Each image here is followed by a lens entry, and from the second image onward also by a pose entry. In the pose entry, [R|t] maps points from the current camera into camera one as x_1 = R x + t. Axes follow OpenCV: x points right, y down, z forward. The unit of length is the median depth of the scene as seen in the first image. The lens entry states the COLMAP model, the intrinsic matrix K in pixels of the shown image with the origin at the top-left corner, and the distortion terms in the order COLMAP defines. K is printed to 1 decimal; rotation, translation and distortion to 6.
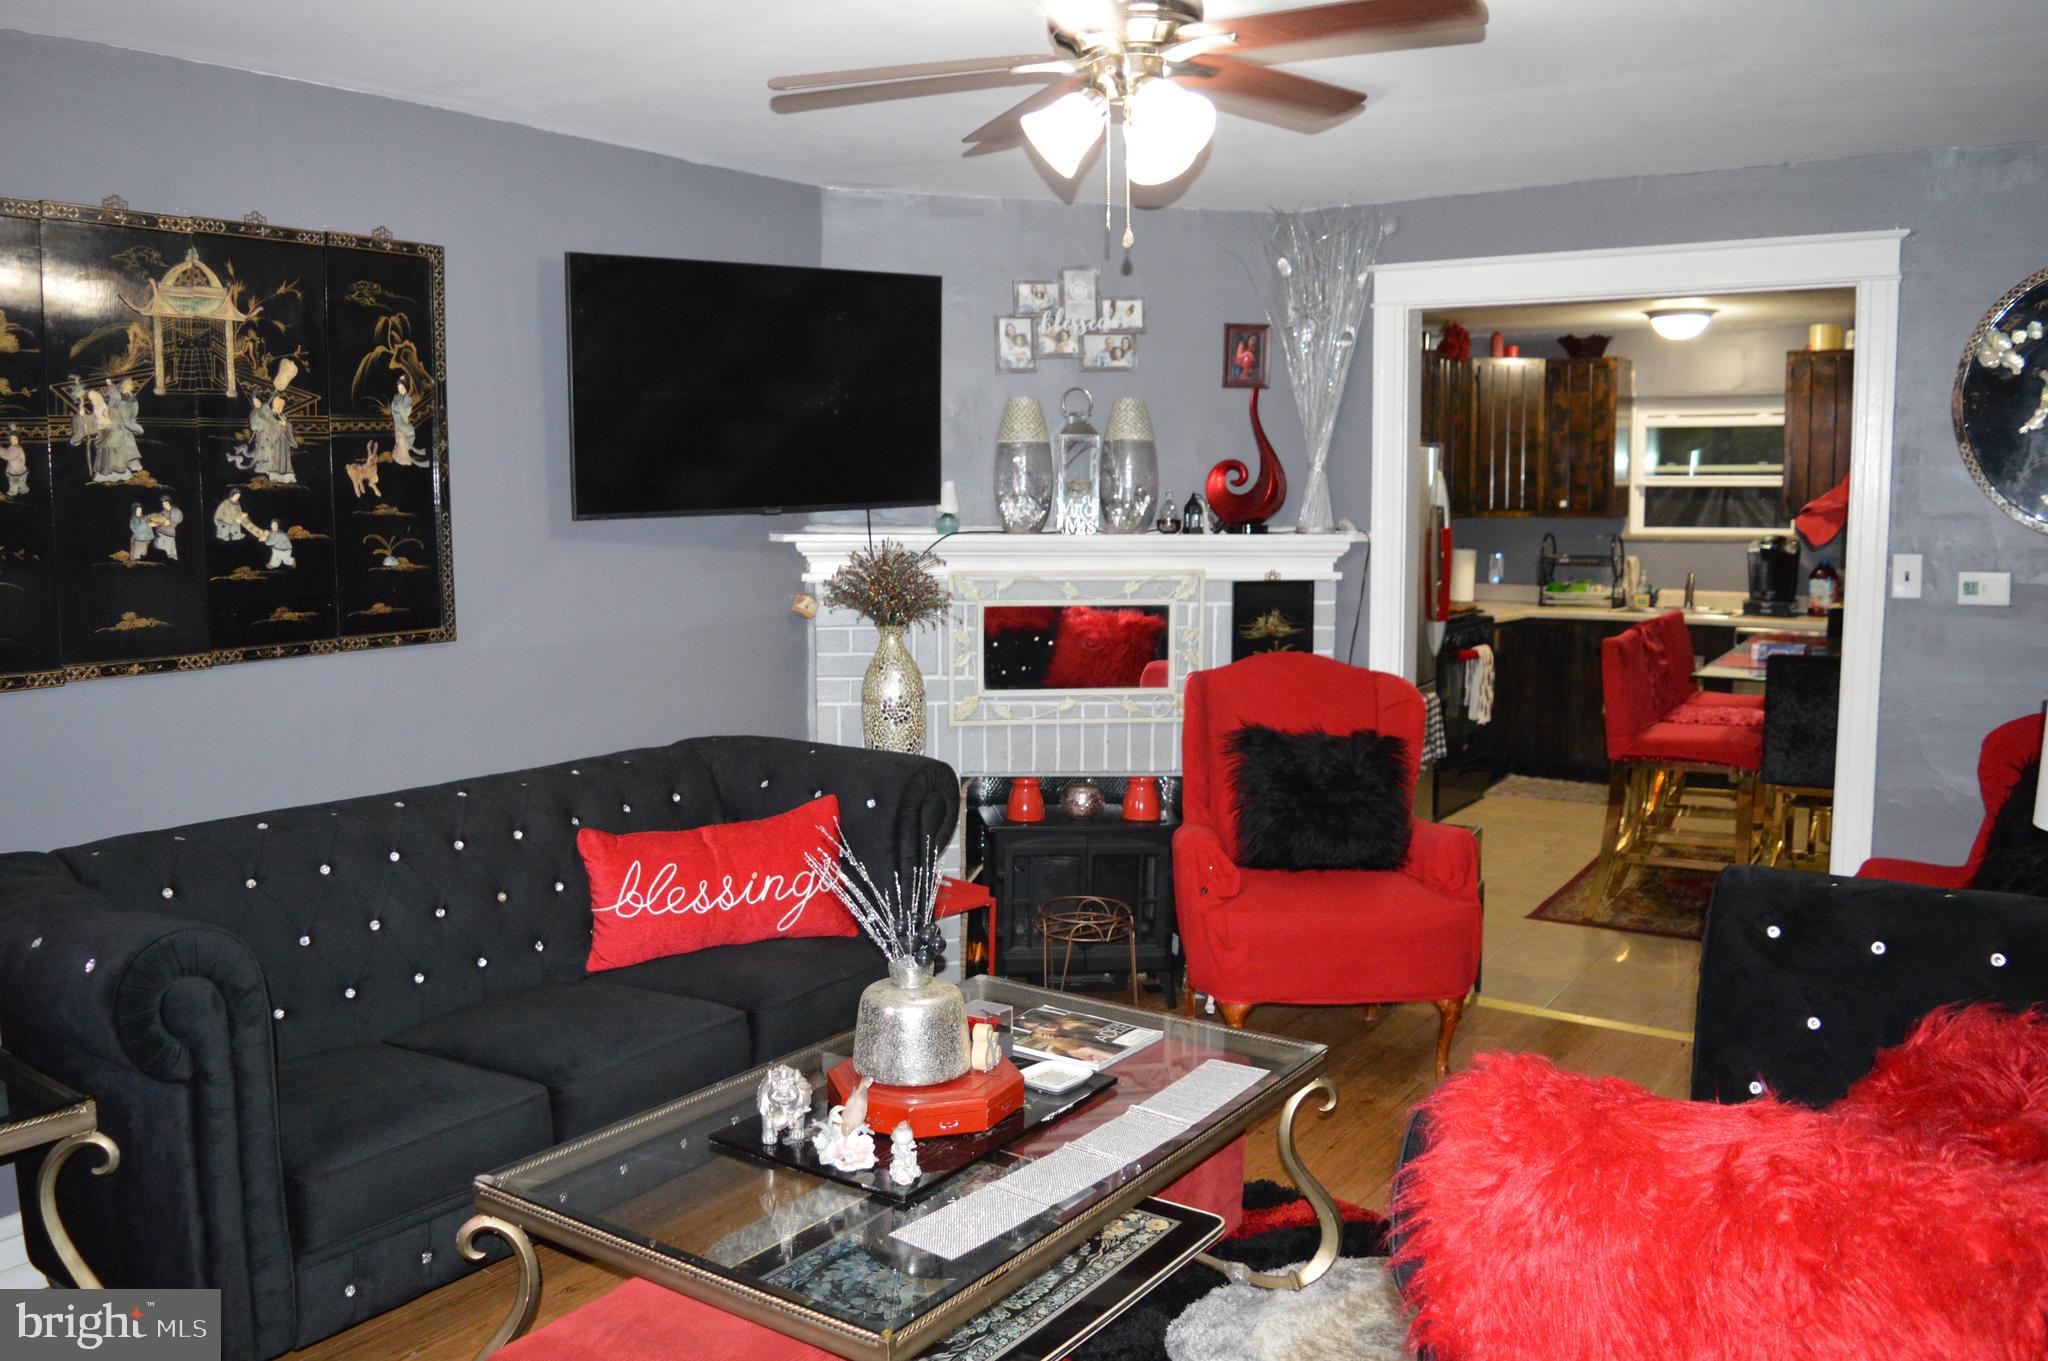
lens RADIAL K [[1618.2, 0, 1014.2], [0, 1618.2, 667.8], [0, 0, 1]] dist [-0.099725, 0.027597]
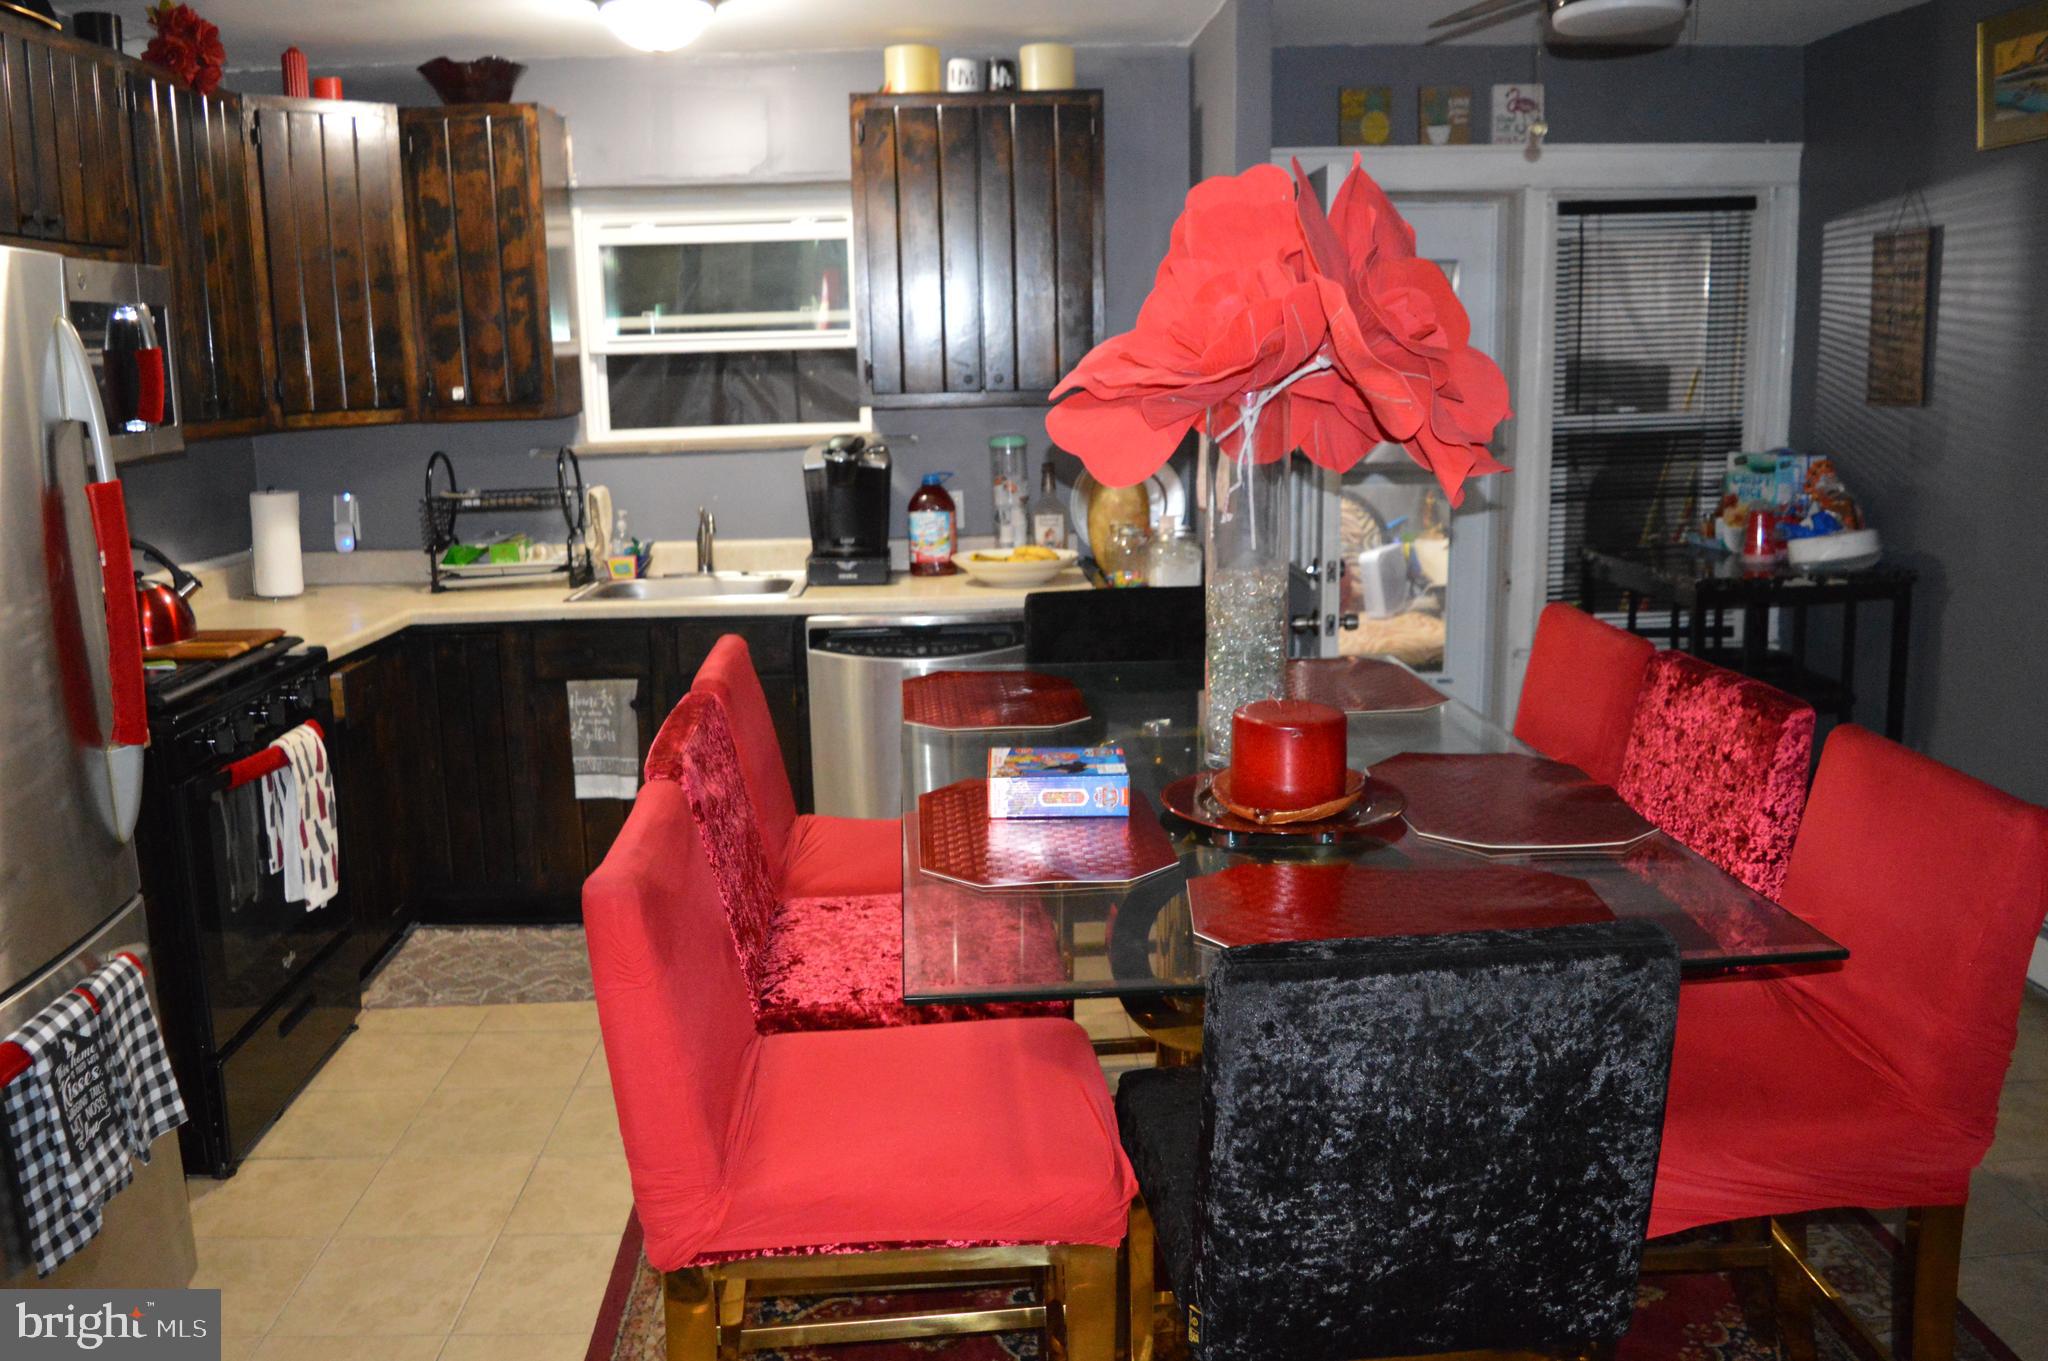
lens RADIAL K [[1618.2, 0, 1014.2], [0, 1618.2, 667.8], [0, 0, 1]] dist [-0.099725, 0.027597]
pose [[0.801763, -0.124330, 0.584566, 0.177169], [0.082341, 0.991774, 0.098004, -0.050900], [-0.591942, -0.030442, 0.805405, 0.481273]]
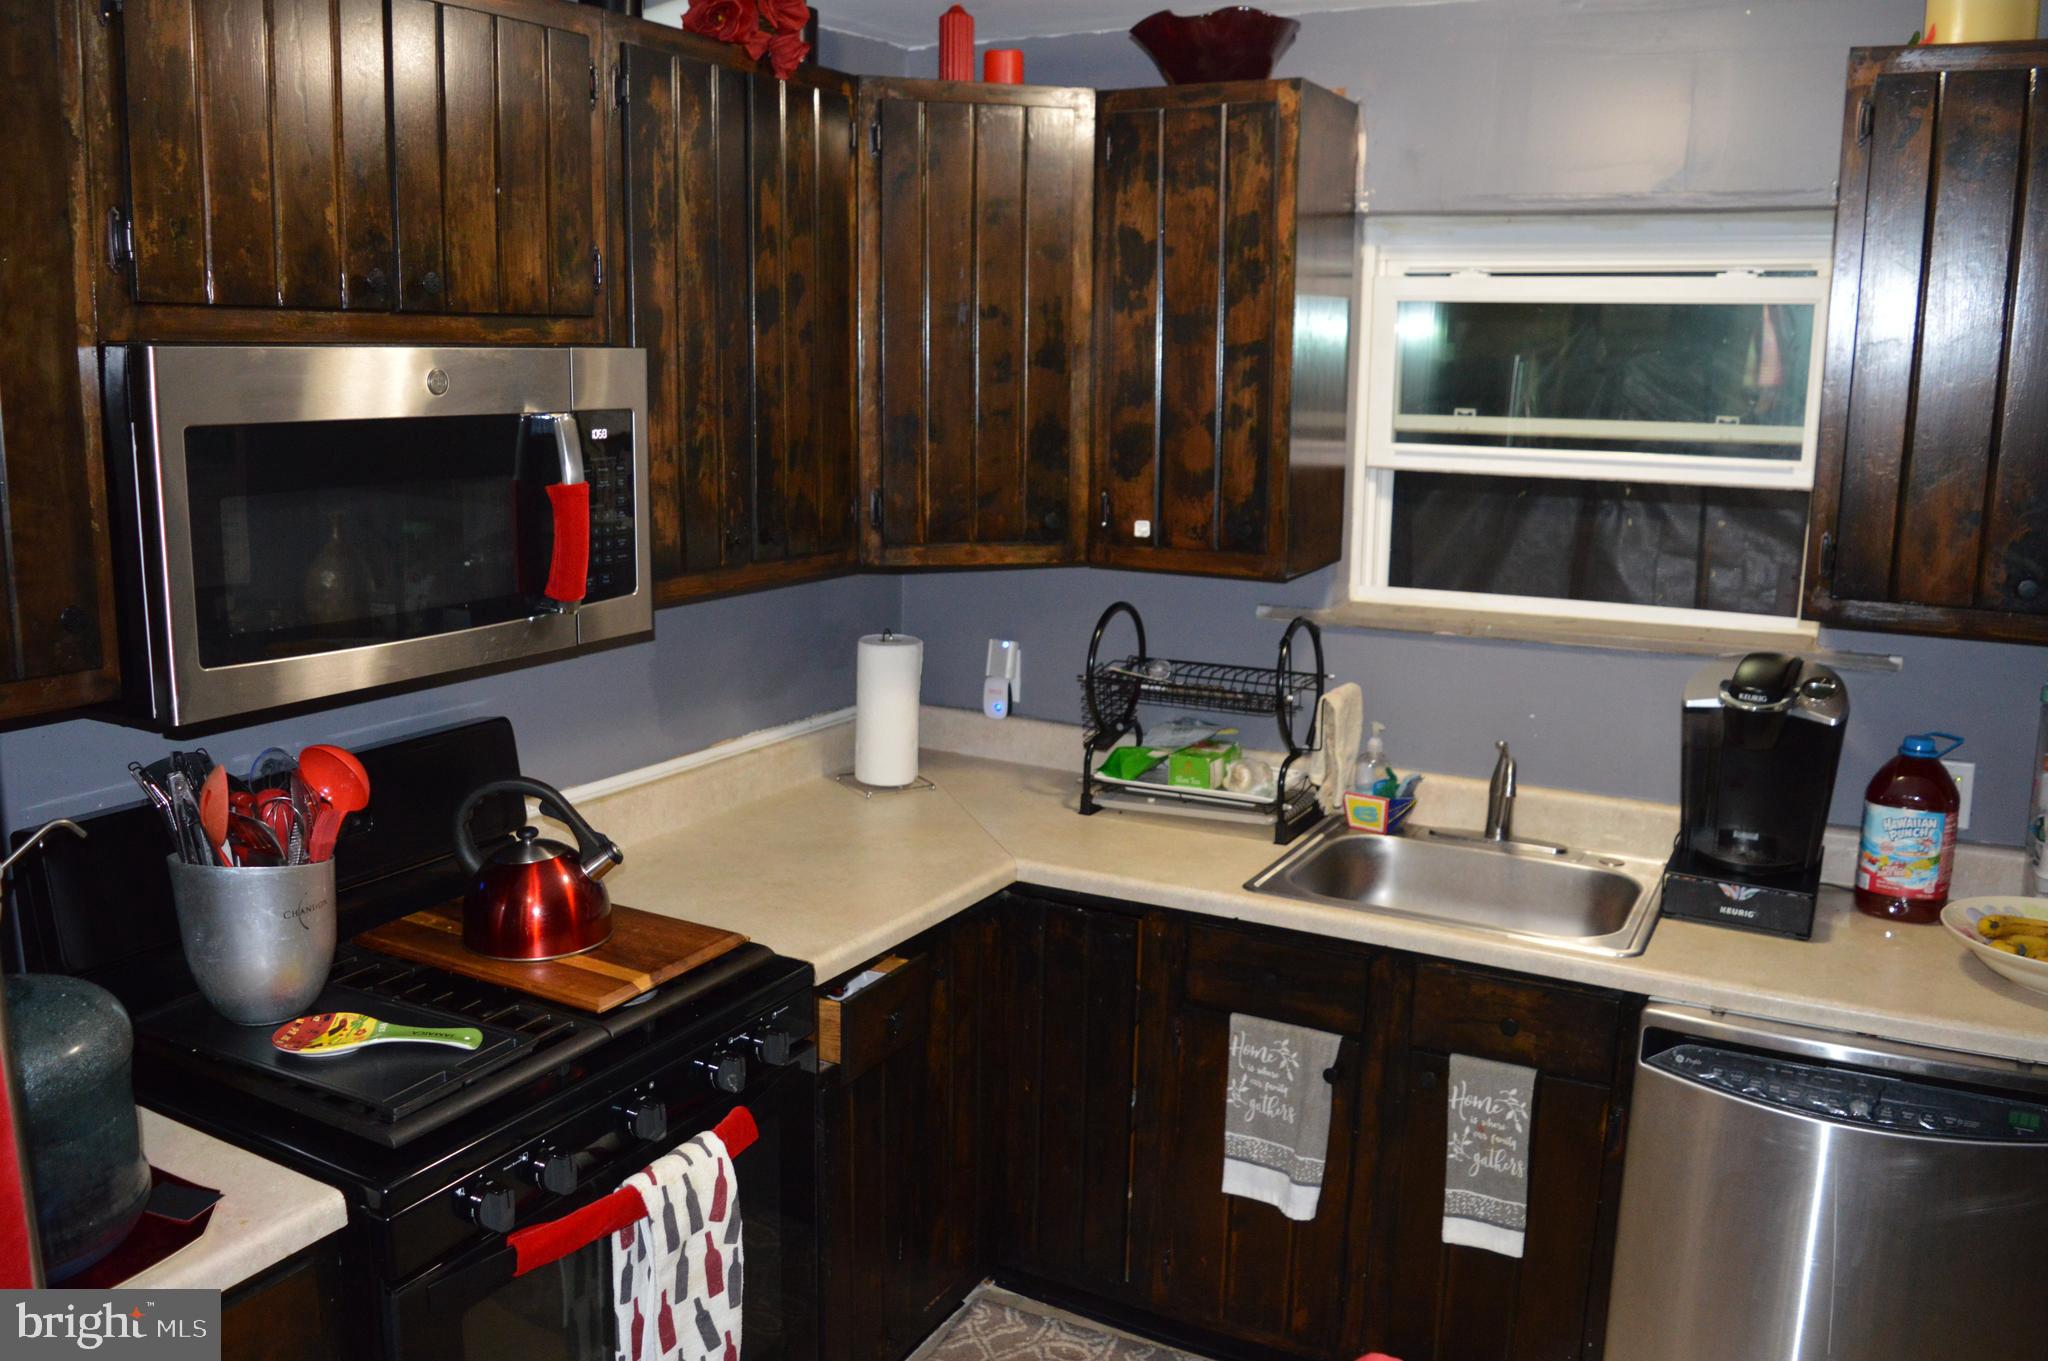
lens RADIAL K [[1618.2, 0, 1014.2], [0, 1618.2, 667.8], [0, 0, 1]] dist [-0.099725, 0.027597]
pose [[0.995281, 0.001003, 0.097029, 0.284769], [-0.008200, 0.997239, 0.073806, -0.098423], [-0.096687, -0.074253, 0.992541, 0.665622]]
